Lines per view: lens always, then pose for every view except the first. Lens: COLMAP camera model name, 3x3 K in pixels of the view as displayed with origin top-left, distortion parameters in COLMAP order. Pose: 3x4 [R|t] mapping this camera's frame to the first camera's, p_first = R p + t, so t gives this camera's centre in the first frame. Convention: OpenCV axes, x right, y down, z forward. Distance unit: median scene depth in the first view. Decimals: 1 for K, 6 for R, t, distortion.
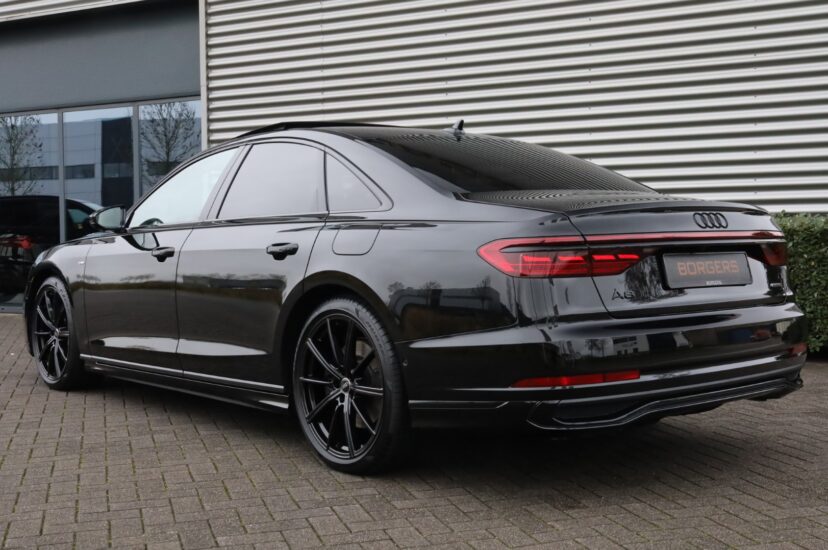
lens RADIAL K [[1074.1, 0, 409.6], [0, 1074.1, 271.0], [0, 0, 1]] dist [-0.037358, 0.000000]
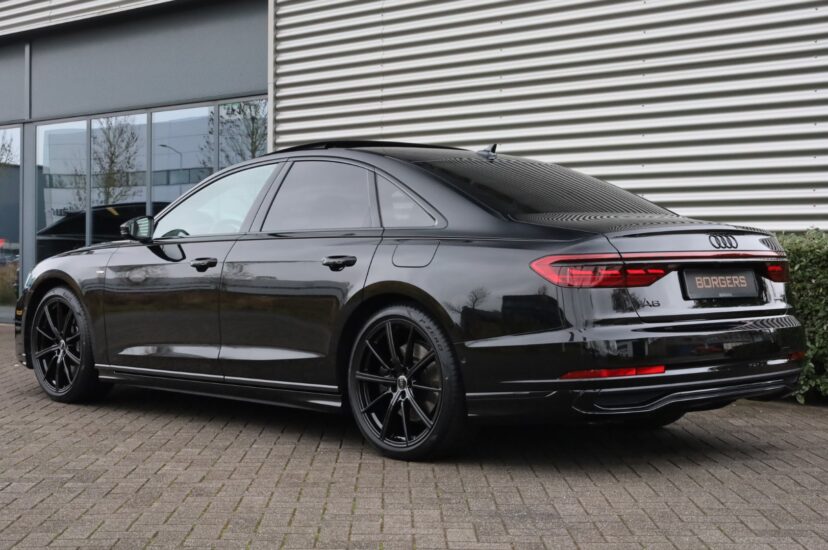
lens RADIAL K [[1420.8, 0, 412.1], [0, 1420.8, 276.8], [0, 0, 1]] dist [-0.037778, 0.000000]
pose [[0.997249, 0.014264, 0.072746, -0.149041], [-0.013210, 0.999801, -0.014948, 0.016384], [-0.072944, 0.013946, 0.997239, -0.454800]]
